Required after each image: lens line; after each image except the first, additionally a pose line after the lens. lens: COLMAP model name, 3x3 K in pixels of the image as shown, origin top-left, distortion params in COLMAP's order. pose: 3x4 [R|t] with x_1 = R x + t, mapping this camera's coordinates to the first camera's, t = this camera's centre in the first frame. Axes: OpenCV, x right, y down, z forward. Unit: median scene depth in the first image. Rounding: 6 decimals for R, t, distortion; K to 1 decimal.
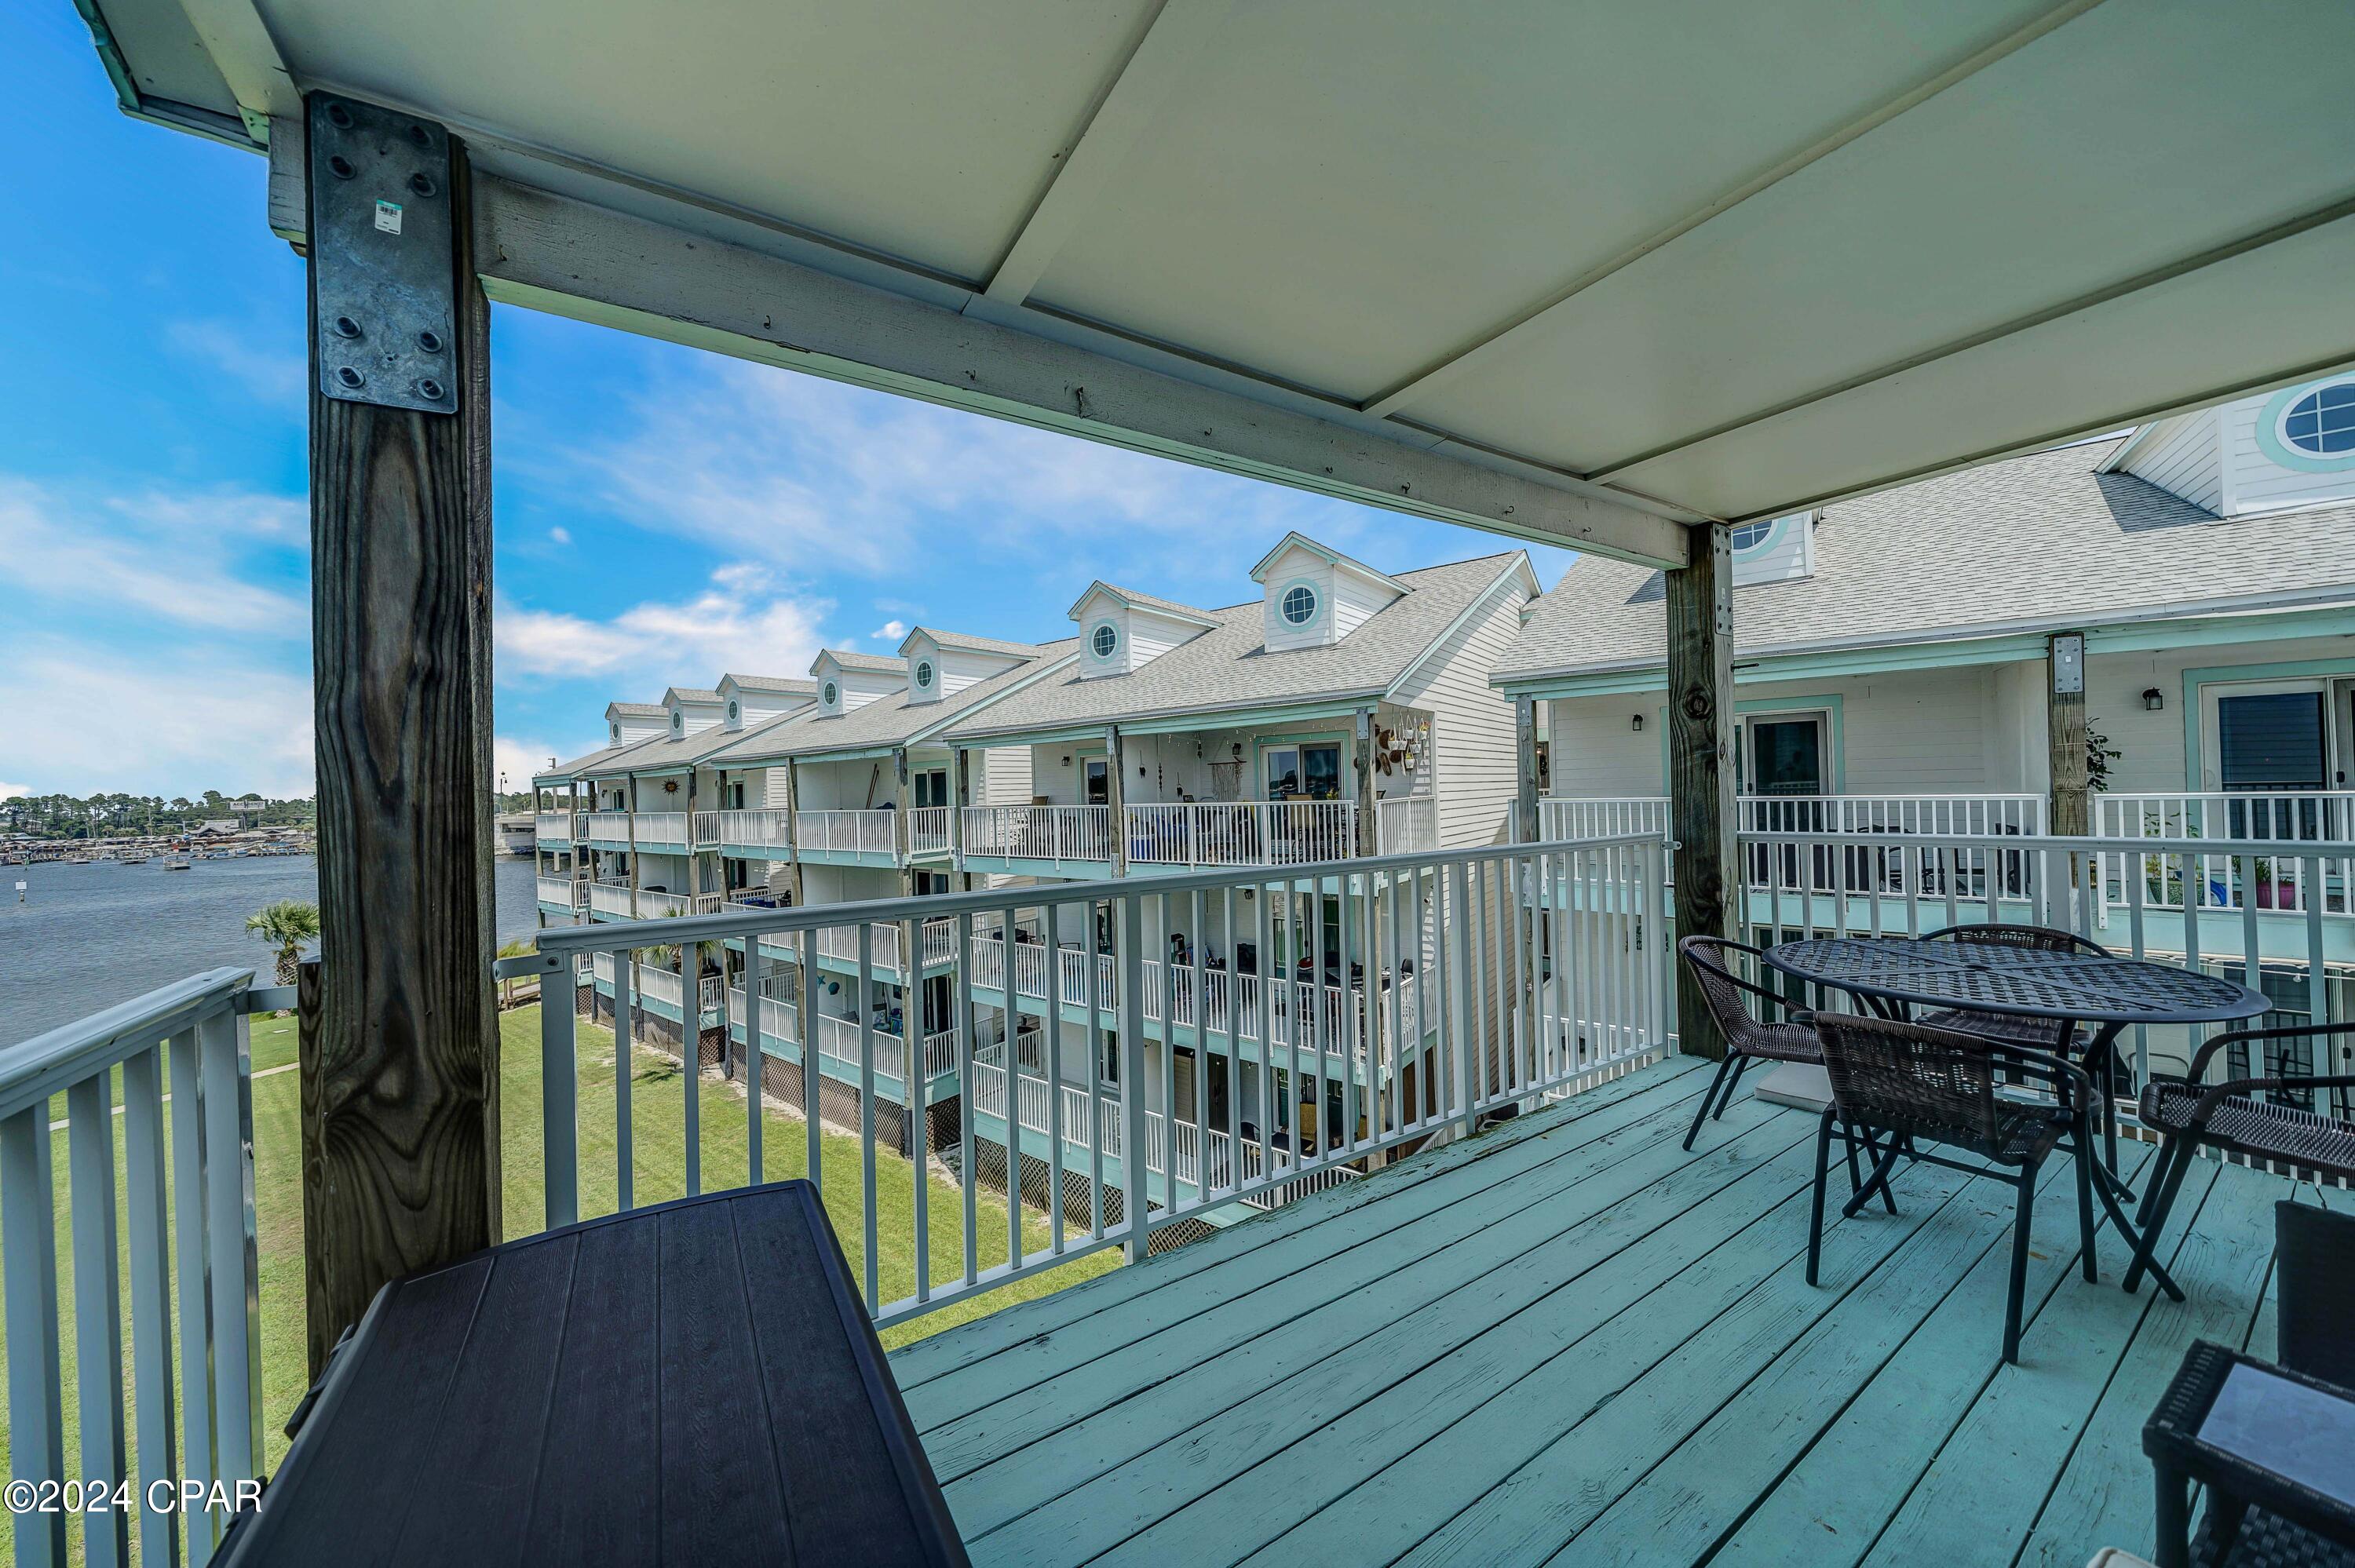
lens RADIAL K [[802.7, 0, 1163.6], [0, 802.7, 787.2], [0, 0, 1]] dist [-0.005323, 0.000331]
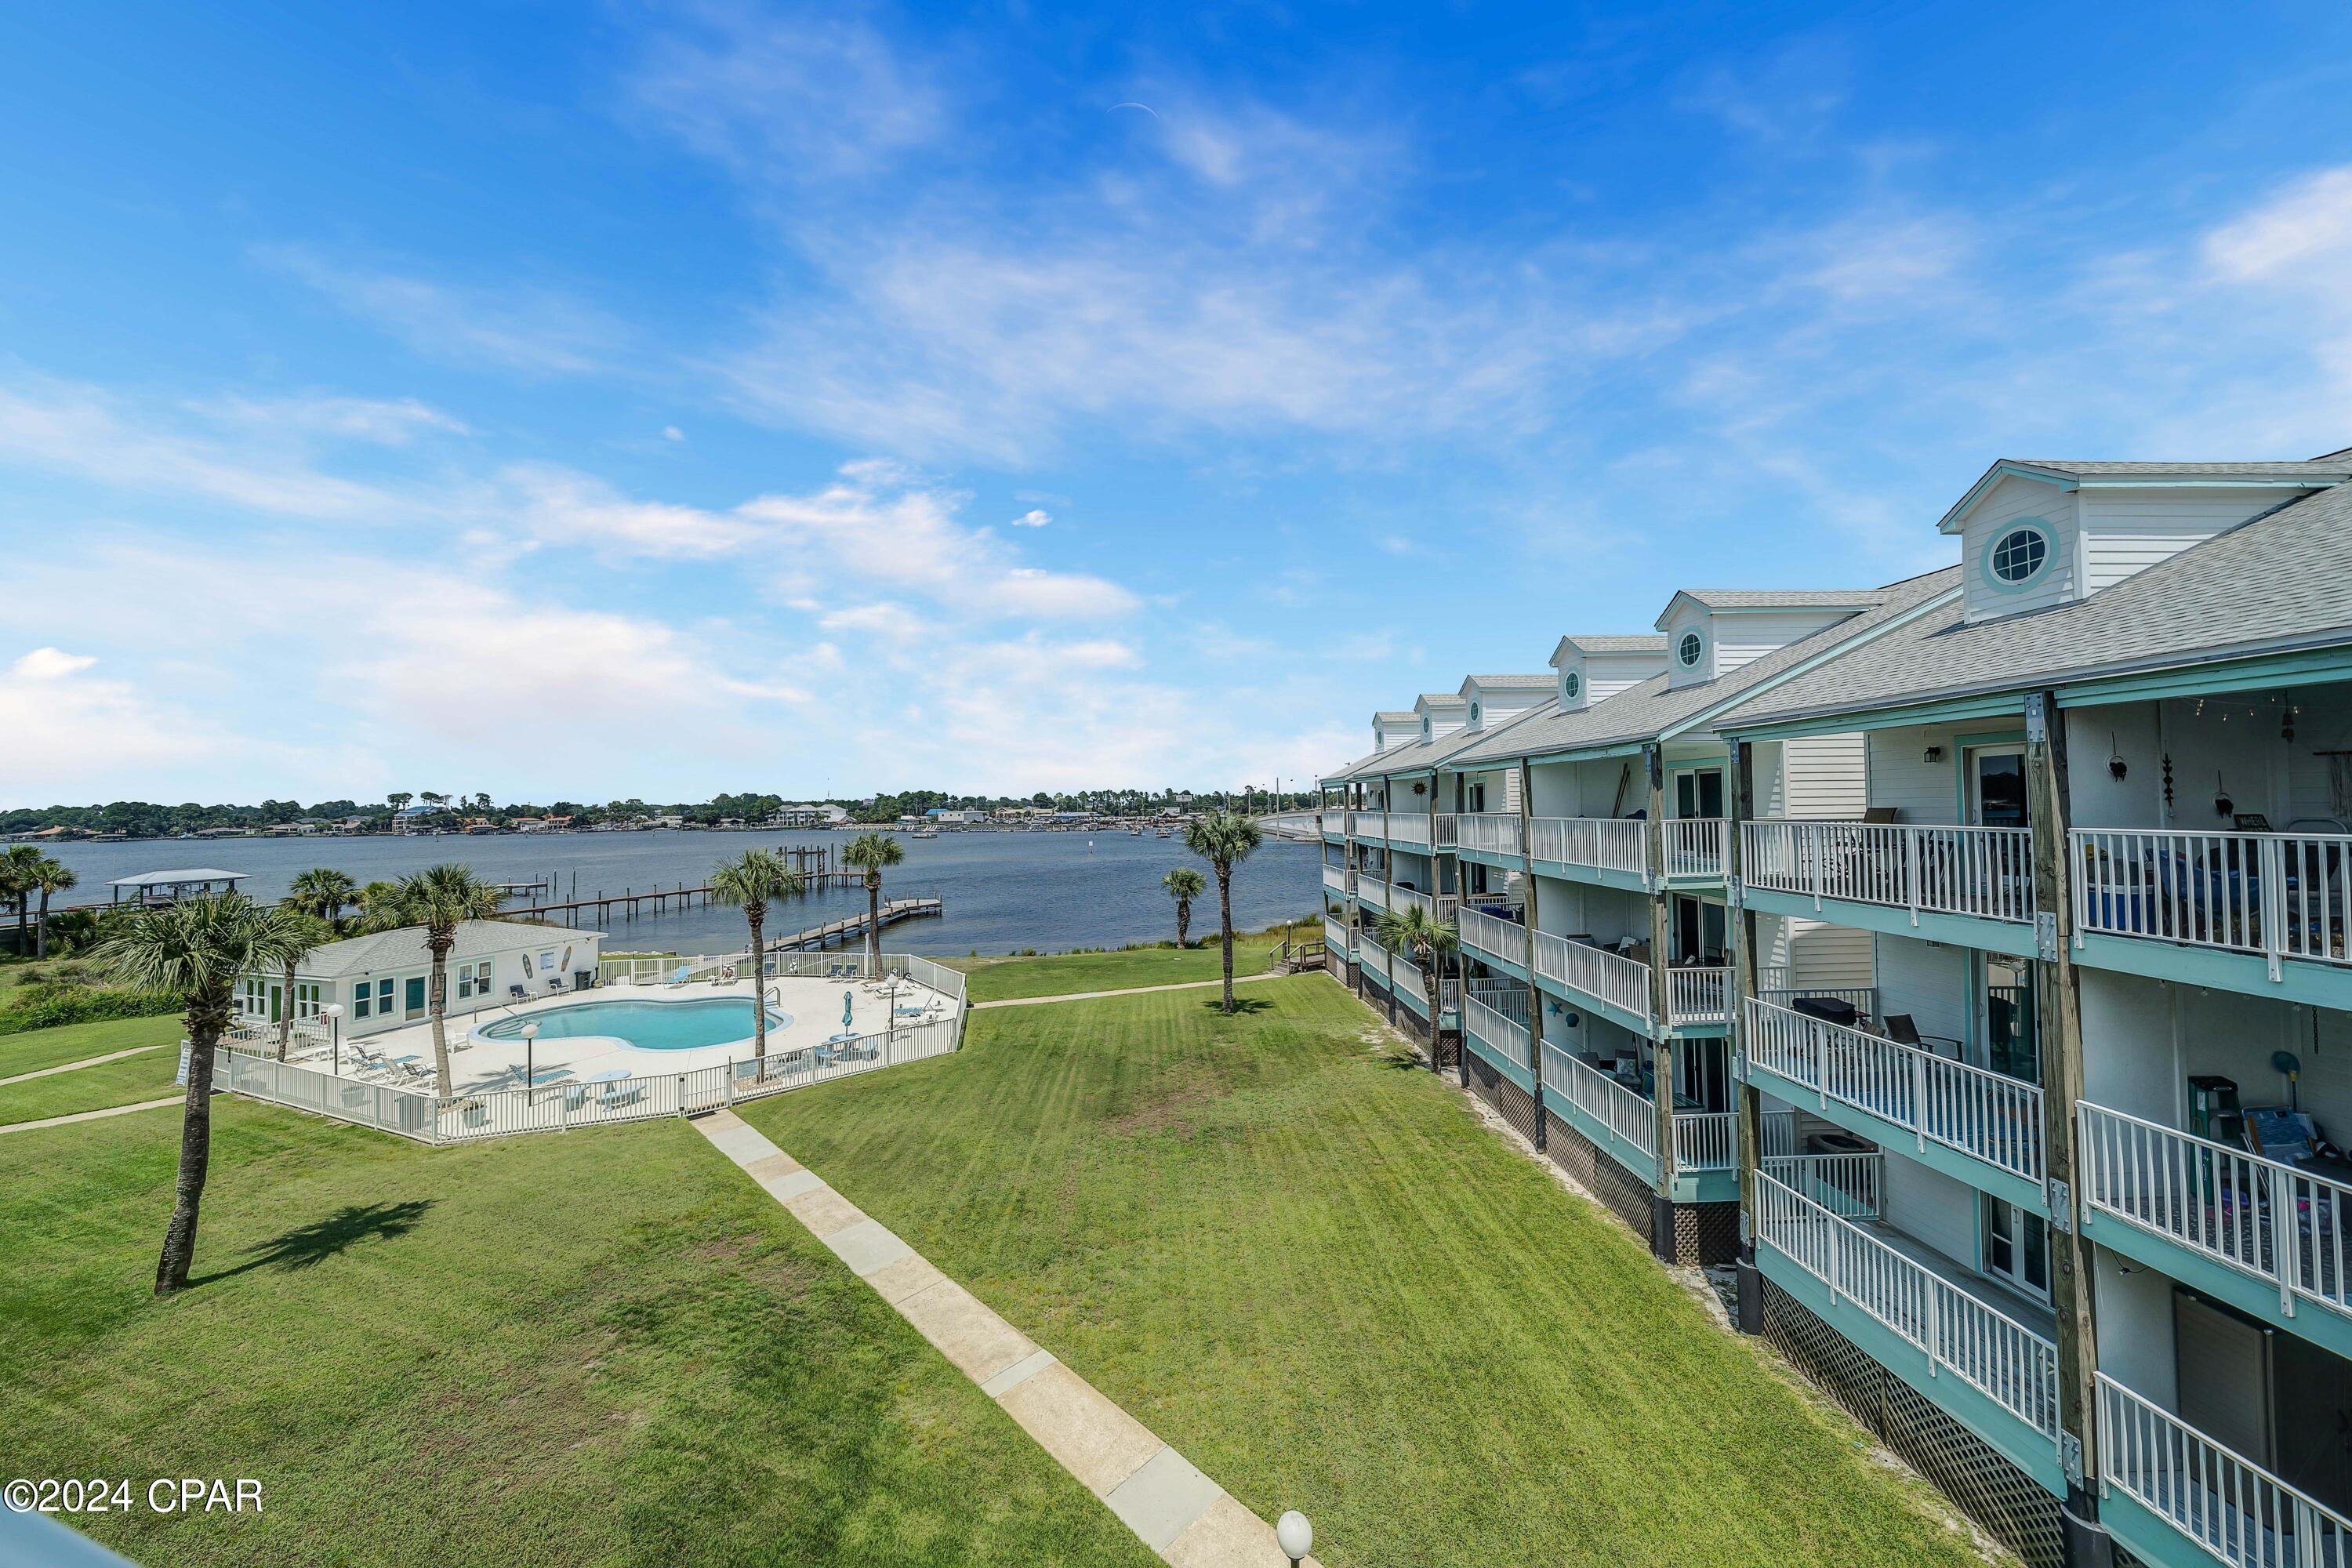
lens RADIAL K [[811.6, 0, 1163.5], [0, 811.6, 782.5], [0, 0, 1]] dist [-0.005423, 0.000183]
pose [[0.635199, 0.000740, -0.772348, -0.017324], [-0.005640, 0.999977, -0.003680, -0.005551], [0.772328, 0.006694, 0.635189, 0.146733]]
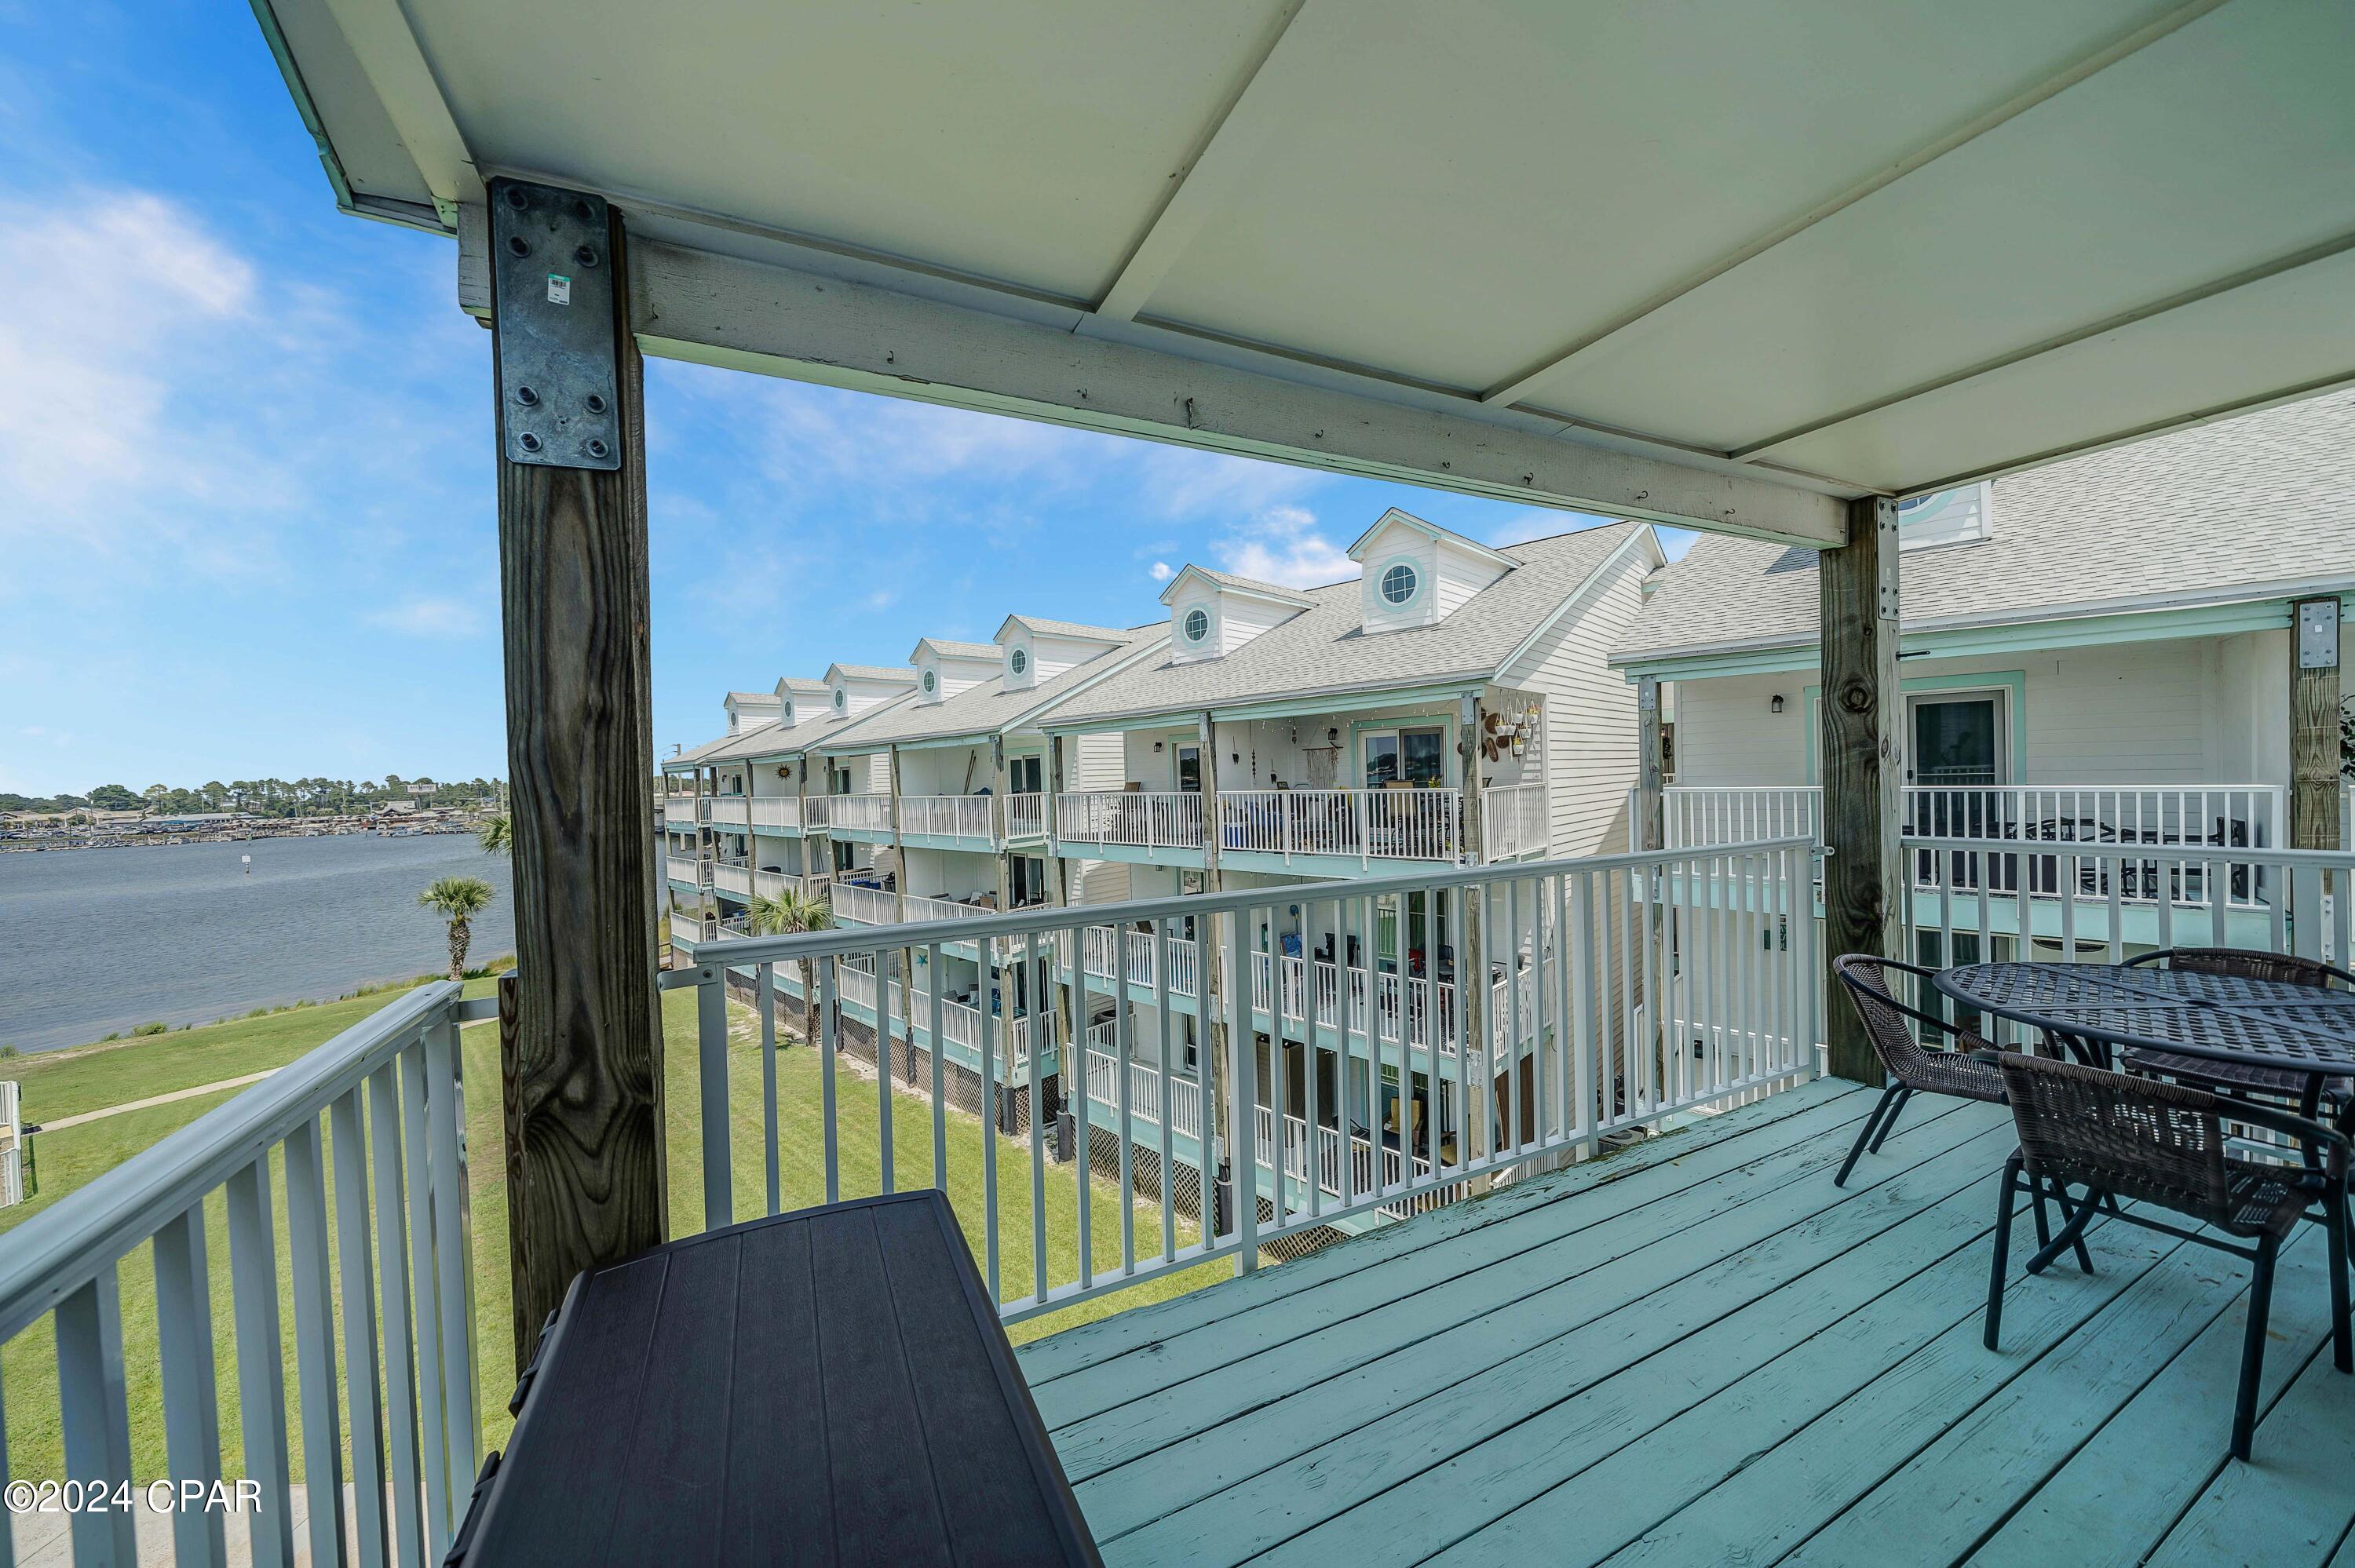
lens RADIAL K [[811.4, 0, 1164.5], [0, 811.4, 786.5], [0, 0, 1]] dist [-0.006559, 0.000765]
pose [[0.993895, -0.000495, -0.110327, -0.003857], [0.002846, 0.999772, 0.021151, -0.006379], [0.110292, -0.021336, 0.993670, -0.000809]]
